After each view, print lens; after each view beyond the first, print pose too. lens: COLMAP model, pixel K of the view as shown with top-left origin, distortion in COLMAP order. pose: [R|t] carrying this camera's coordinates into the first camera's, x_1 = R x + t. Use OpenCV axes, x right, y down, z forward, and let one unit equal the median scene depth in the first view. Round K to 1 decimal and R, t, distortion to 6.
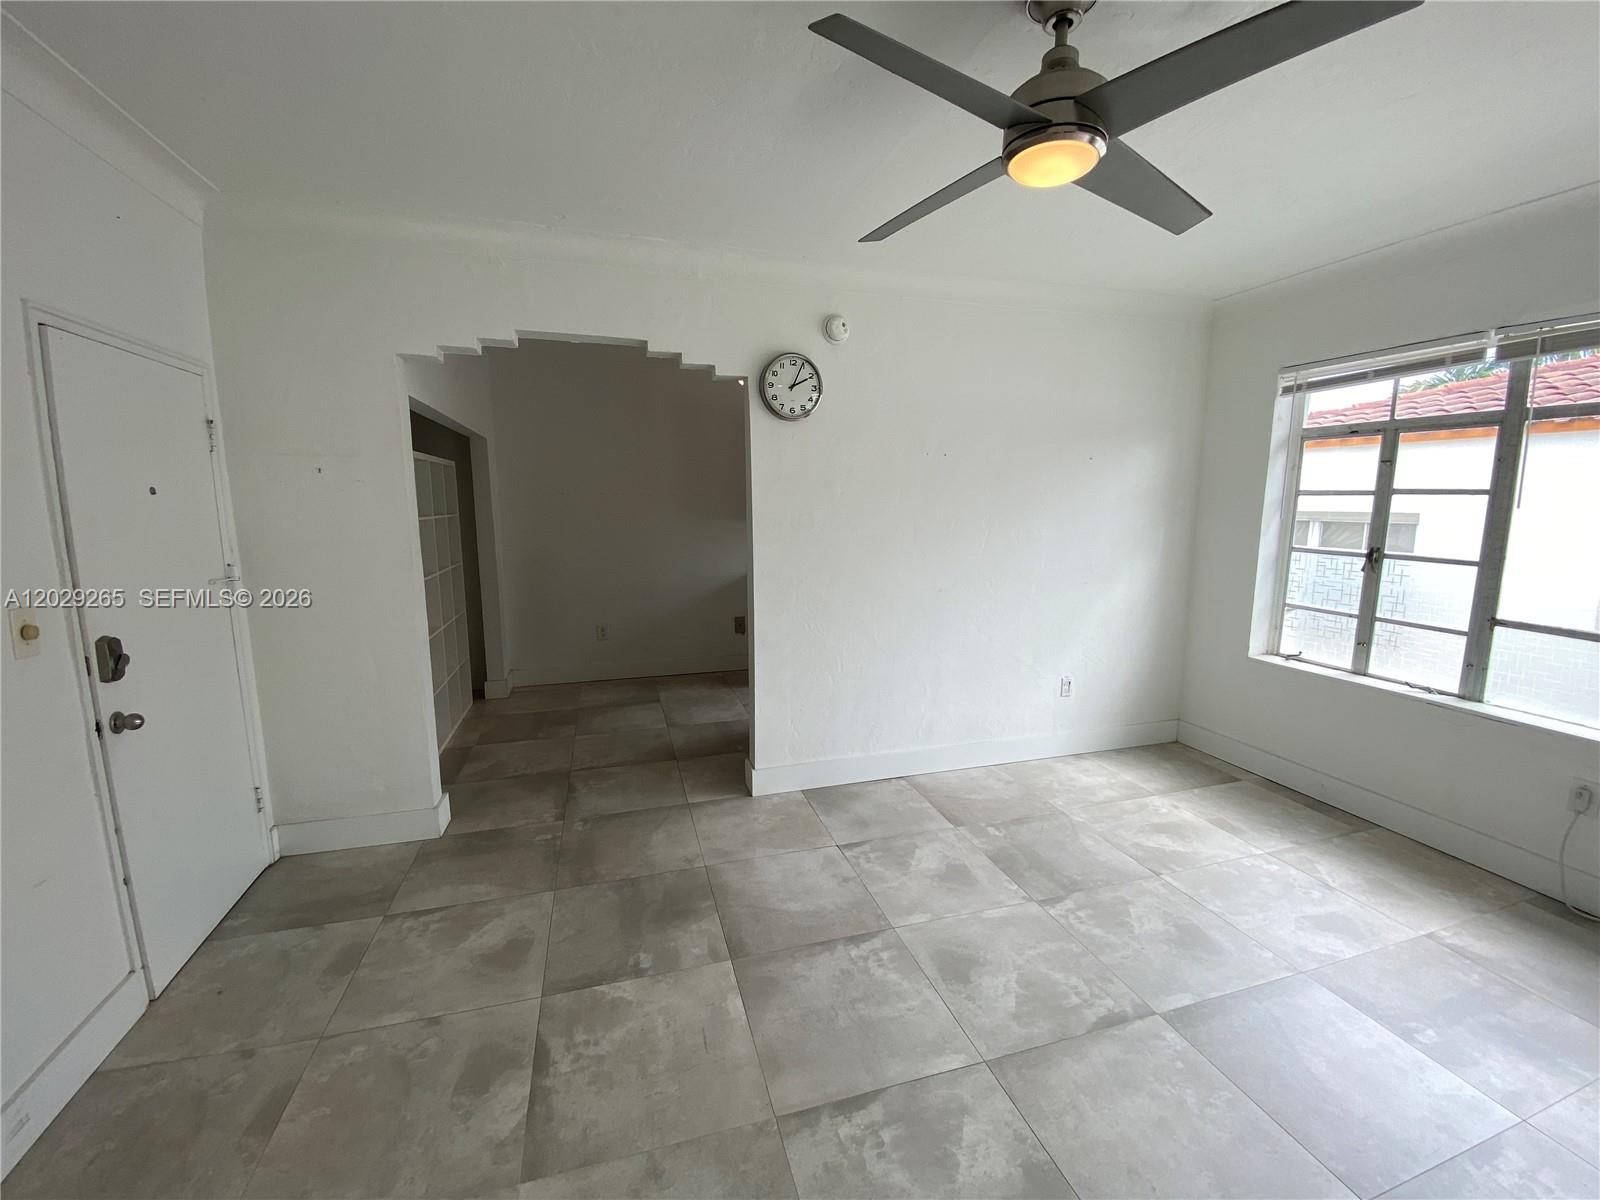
lens RADIAL K [[650.2, 0, 800.0], [0, 650.2, 600.0], [0, 0, 1]] dist [0.035314, -0.028553]
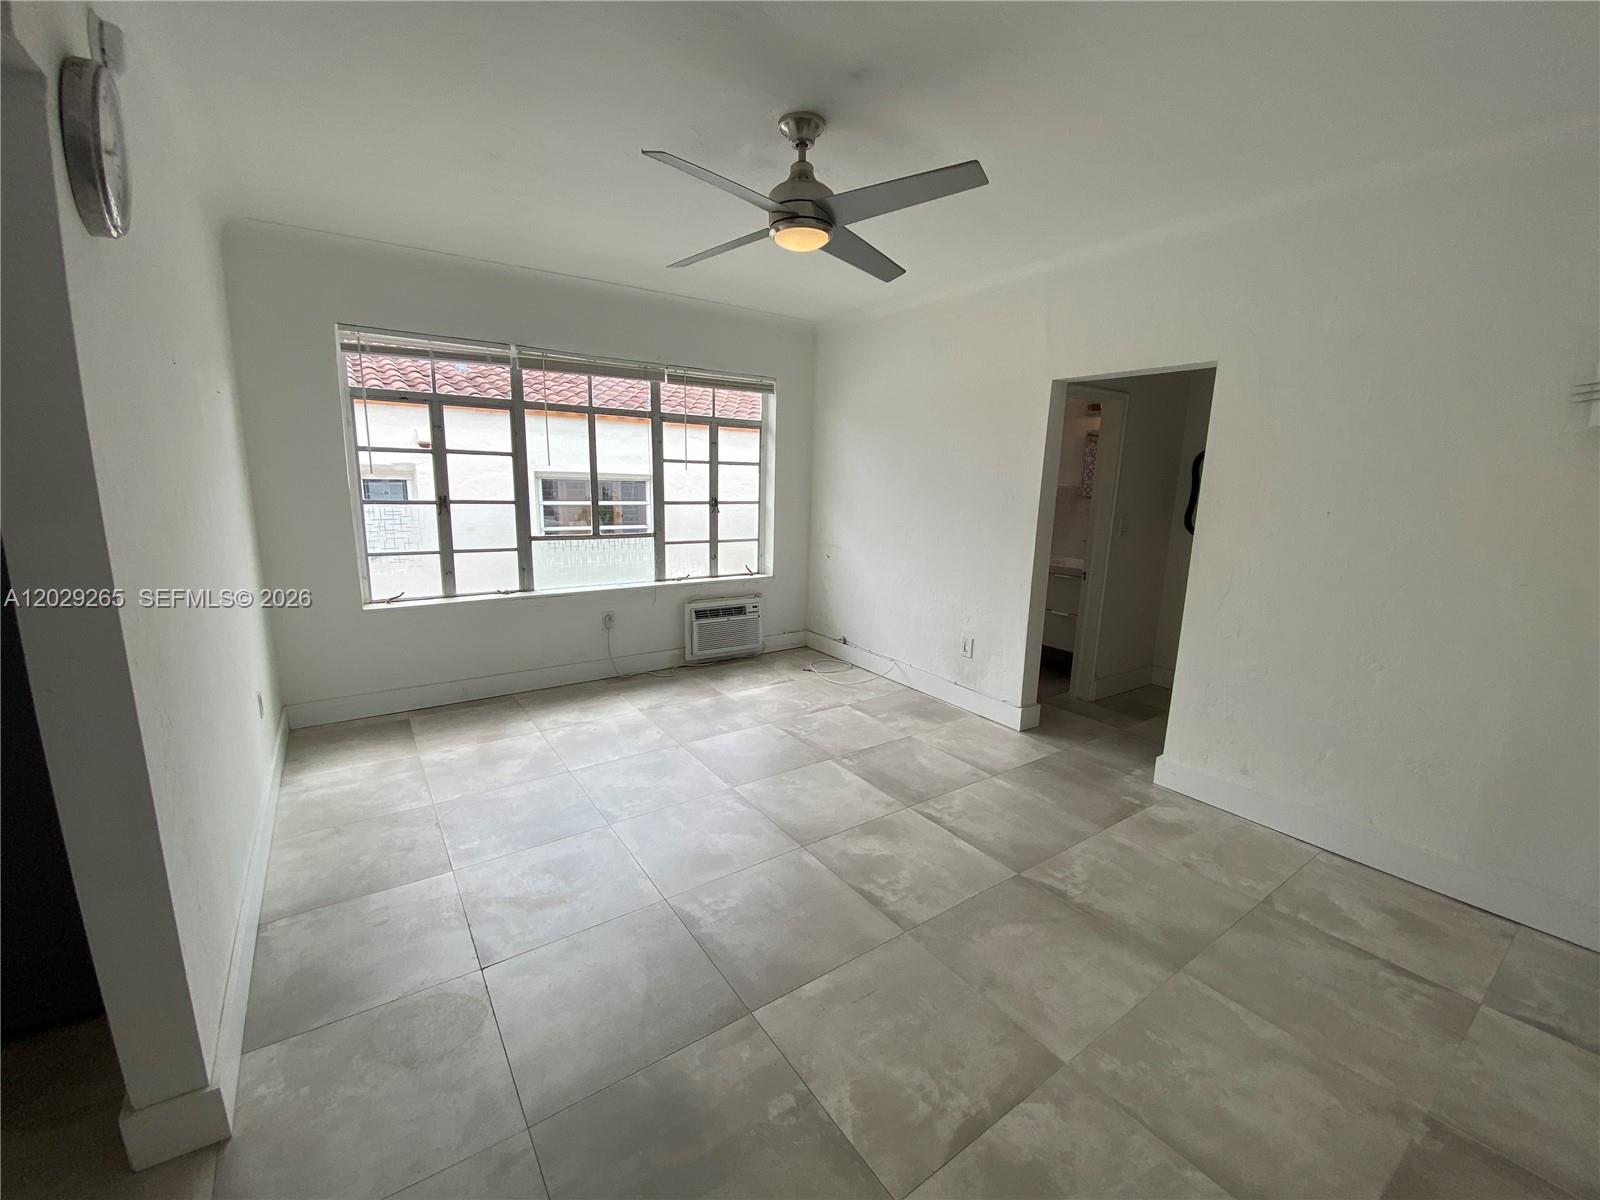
lens RADIAL K [[650.2, 0, 800.0], [0, 650.2, 600.0], [0, 0, 1]] dist [0.035314, -0.028553]
pose [[-0.312089, -0.187930, 0.931280, -0.823812], [0.120487, 0.964496, 0.235011, -0.148904], [-0.942382, 0.185552, -0.278366, 1.104579]]
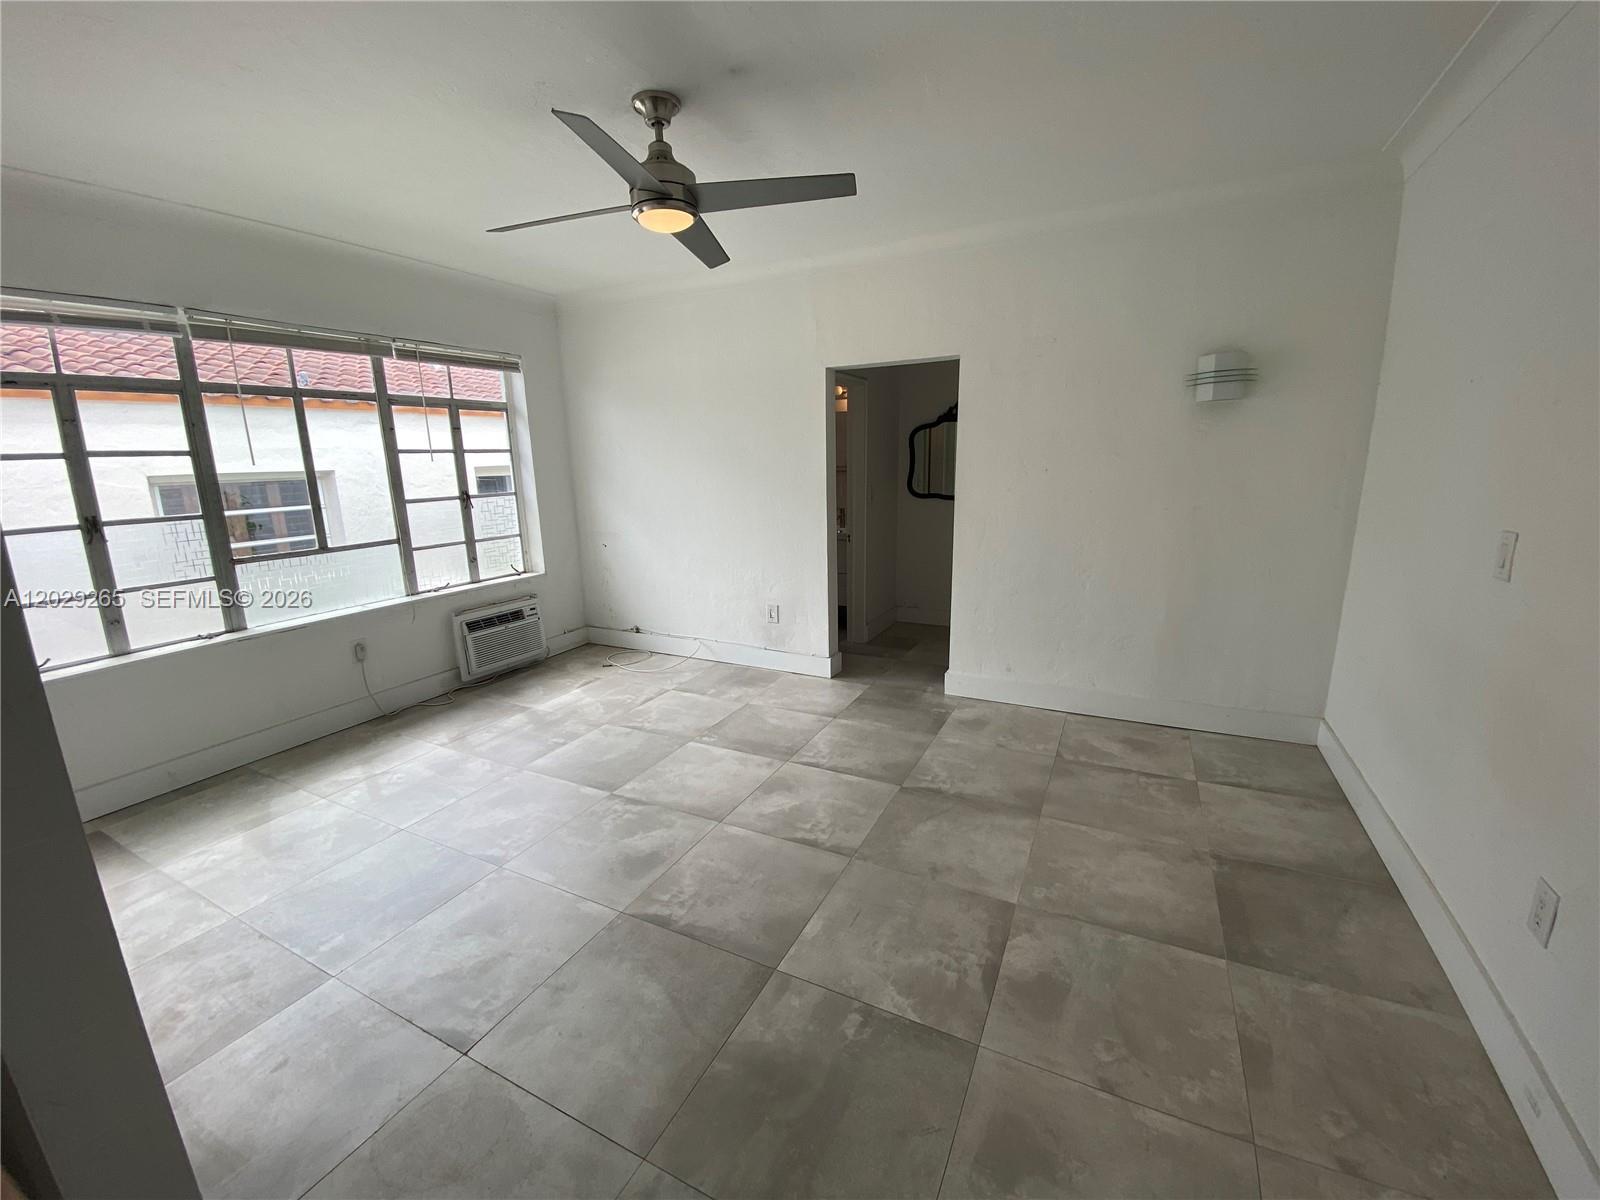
lens RADIAL K [[650.2, 0, 800.0], [0, 650.2, 600.0], [0, 0, 1]] dist [0.035314, -0.028553]
pose [[-0.723801, -0.134065, 0.676860, -0.676906], [0.127083, 0.938262, 0.321737, -0.202939], [-0.678205, 0.318891, -0.662077, 1.440830]]
